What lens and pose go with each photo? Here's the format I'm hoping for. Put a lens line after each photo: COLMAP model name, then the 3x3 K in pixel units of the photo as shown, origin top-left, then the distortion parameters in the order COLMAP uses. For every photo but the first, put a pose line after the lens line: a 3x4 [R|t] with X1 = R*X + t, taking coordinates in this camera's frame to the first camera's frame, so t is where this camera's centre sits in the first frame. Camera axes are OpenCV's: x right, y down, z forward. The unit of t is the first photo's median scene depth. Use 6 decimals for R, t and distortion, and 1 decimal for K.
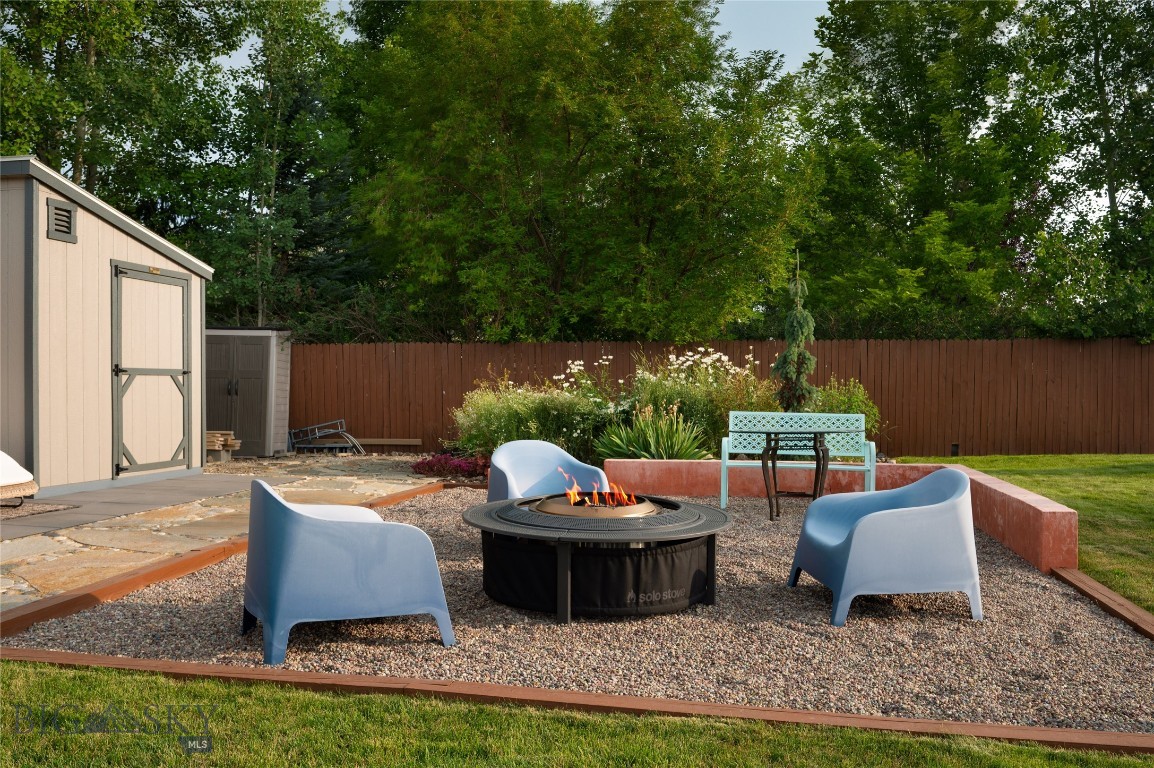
lens RADIAL K [[1028.5, 0, 577.0], [0, 1028.5, 384.0], [0, 0, 1]] dist [0.004046, 0.004642]
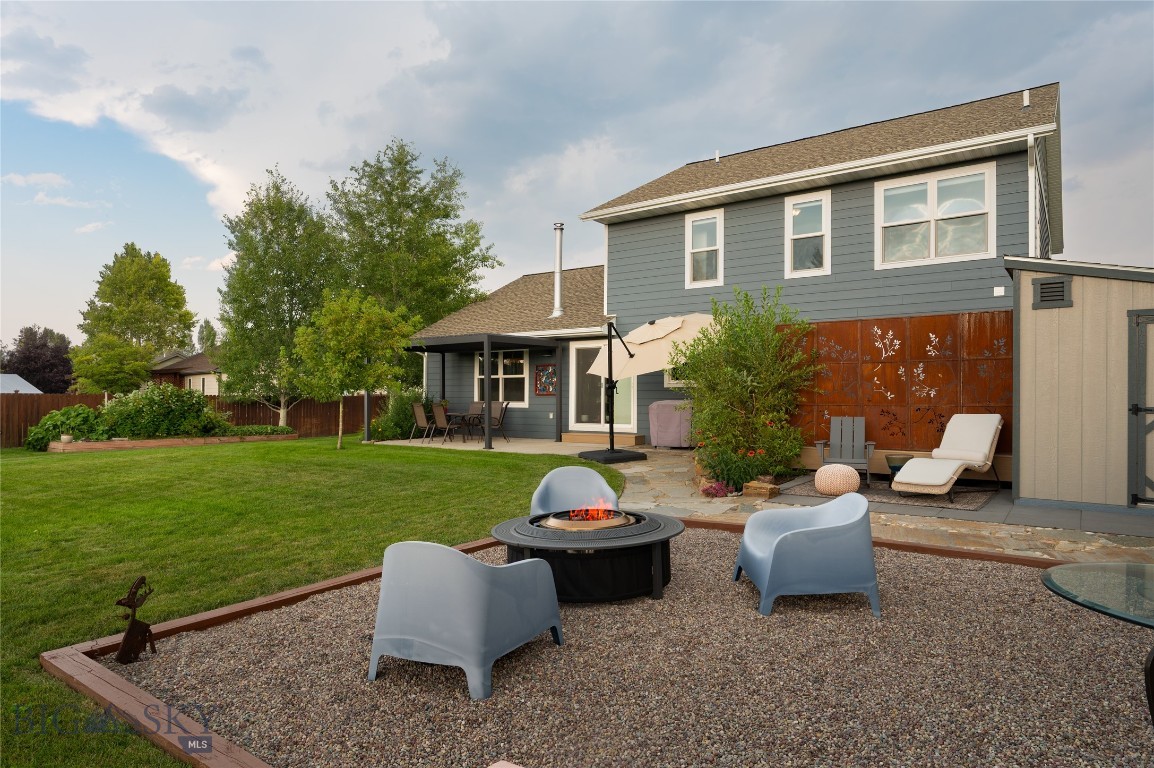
lens RADIAL K [[686.7, 0, 578.6], [0, 686.7, 392.3], [0, 0, 1]] dist [-0.000492, 0.001201]
pose [[-0.406209, -0.000593, -0.913780, 0.464832], [0.001779, 0.999997, -0.001440, -0.031291], [0.913779, -0.002211, -0.406206, 0.730997]]
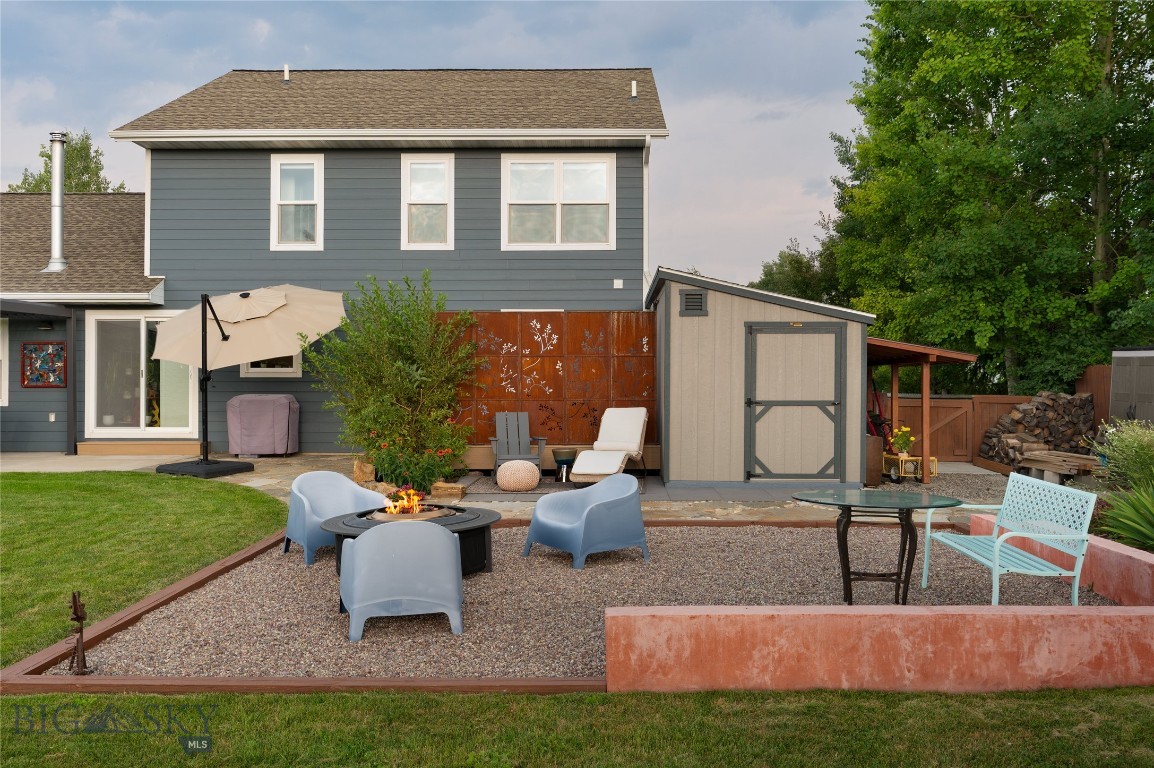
lens RADIAL K [[1028.5, 0, 577.0], [0, 1028.5, 384.0], [0, 0, 1]] dist [0.004046, 0.004642]
pose [[0.184413, 0.008688, -0.982810, 0.836445], [0.000105, 0.999961, 0.008860, -0.049059], [0.982849, -0.001737, 0.184405, 0.506966]]
